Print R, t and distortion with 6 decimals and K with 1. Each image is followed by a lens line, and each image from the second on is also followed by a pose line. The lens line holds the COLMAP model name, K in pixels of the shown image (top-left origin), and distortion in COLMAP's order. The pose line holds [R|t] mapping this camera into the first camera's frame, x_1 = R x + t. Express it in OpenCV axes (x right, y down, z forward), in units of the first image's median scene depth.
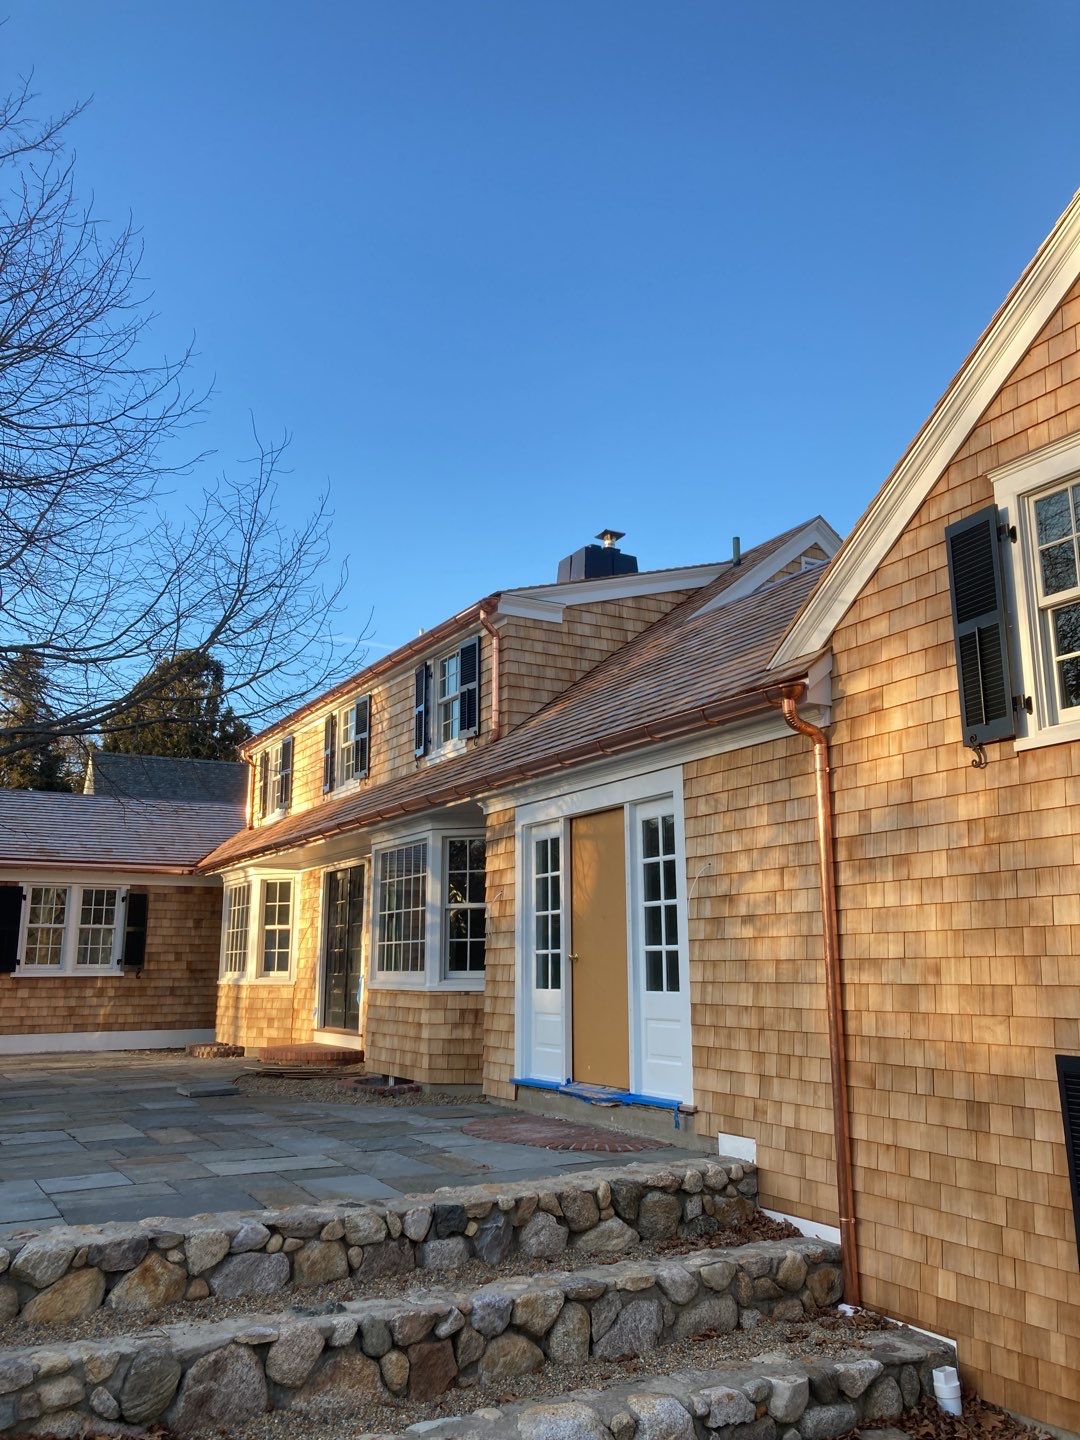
lens RADIAL K [[1177.4, 0, 530.7], [0, 1177.4, 712.6], [0, 0, 1]] dist [0.024894, -0.020727]
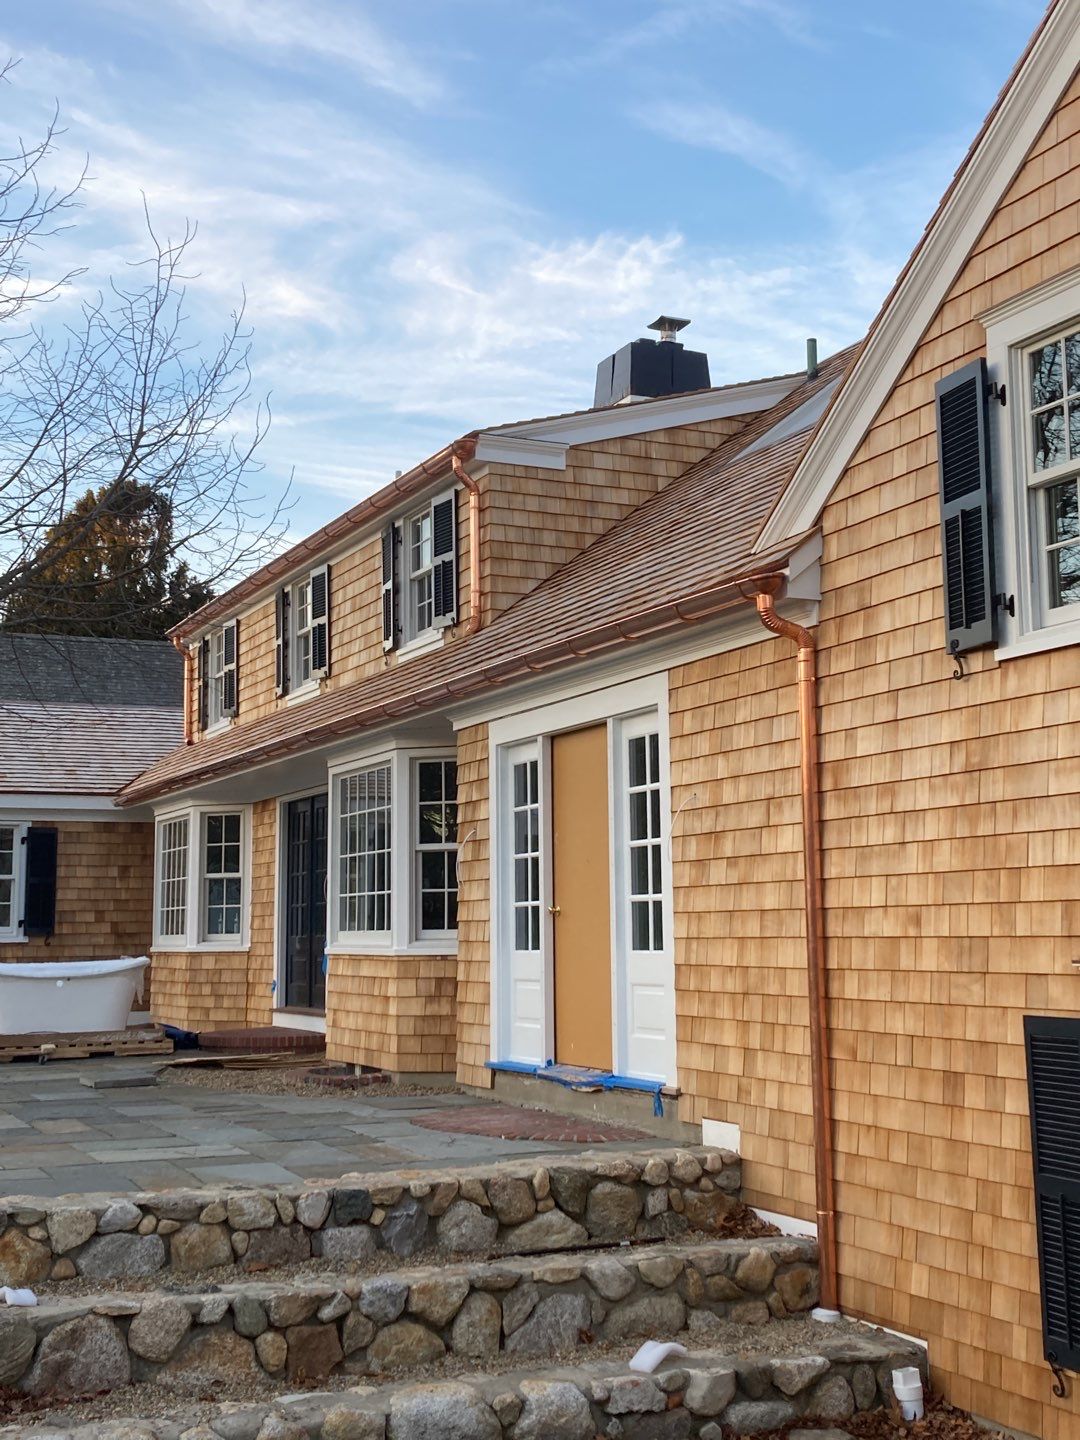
lens RADIAL K [[1781.3, 0, 498.4], [0, 1781.3, 691.7], [0, 0, 1]] dist [0.038704, 0.000000]
pose [[0.996261, -0.019187, -0.084236, 0.078608], [0.025811, 0.996598, 0.078266, -0.025743], [0.082448, -0.080147, 0.993367, -0.137628]]
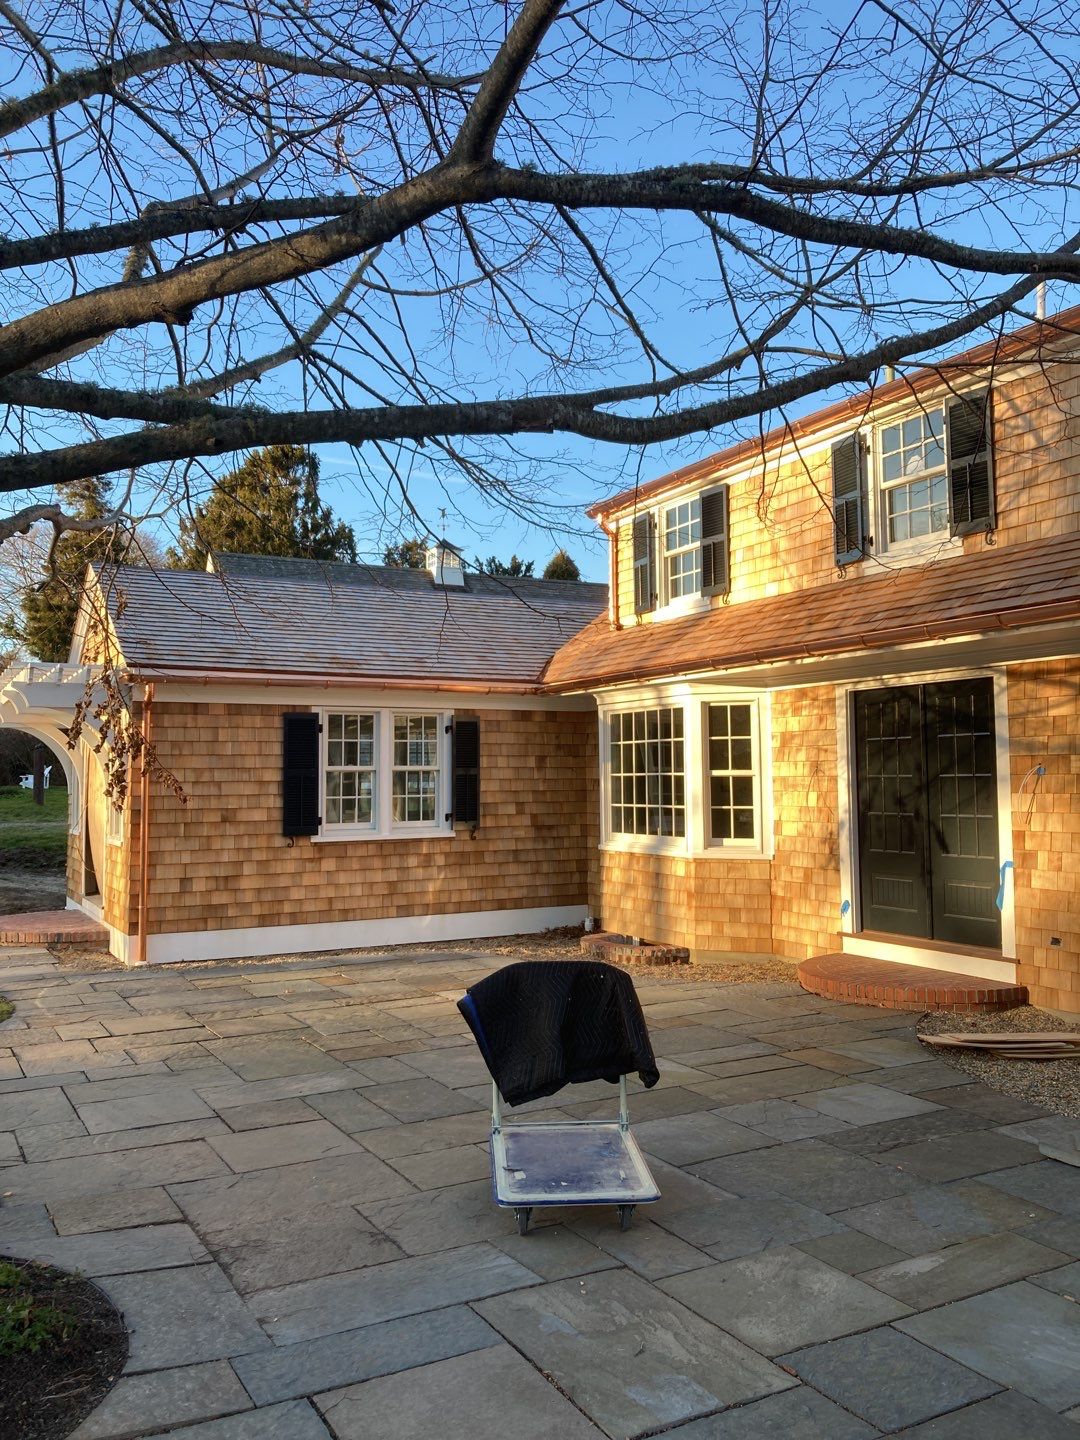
lens RADIAL K [[1177.4, 0, 544.9], [0, 1177.4, 711.6], [0, 0, 1]] dist [0.024894, -0.020727]
pose [[0.999877, -0.005825, -0.014530, -0.434084], [0.008021, 0.987720, 0.156027, 0.062159], [0.013443, -0.156125, 0.987646, 0.495545]]
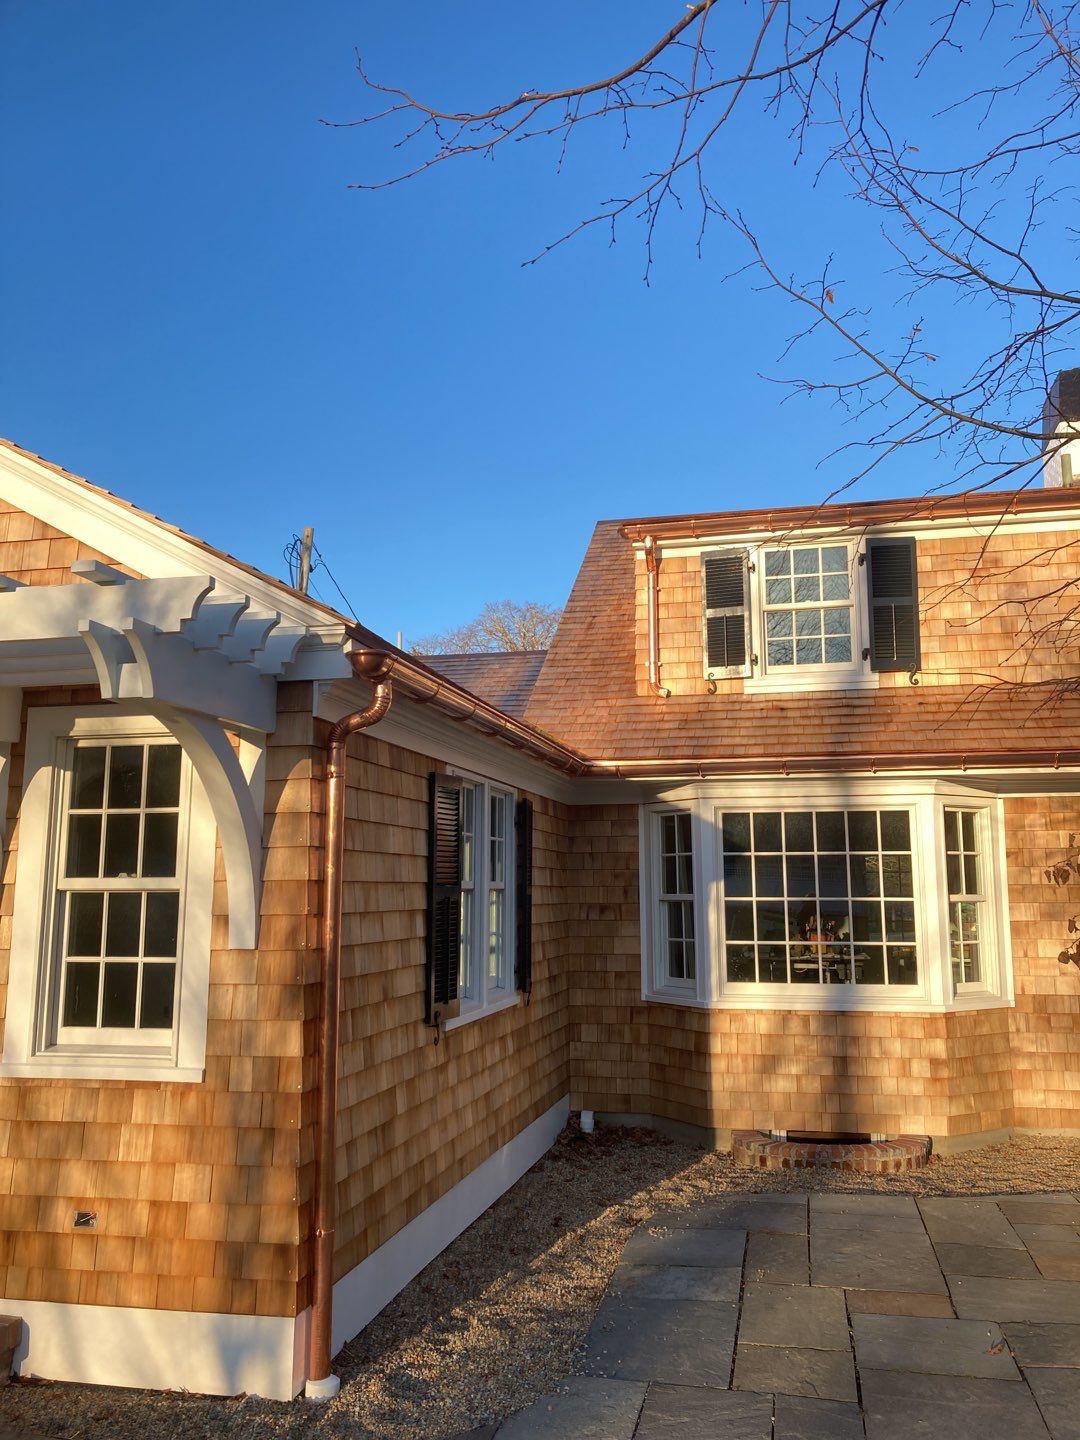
lens RADIAL K [[1177.4, 0, 562.4], [0, 1177.4, 709.6], [0, 0, 1]] dist [0.024894, -0.020727]
pose [[0.656836, 0.109652, 0.746018, -1.020474], [-0.157375, 0.987517, -0.006587, 0.183658], [-0.737427, -0.113078, 0.665894, 1.110896]]
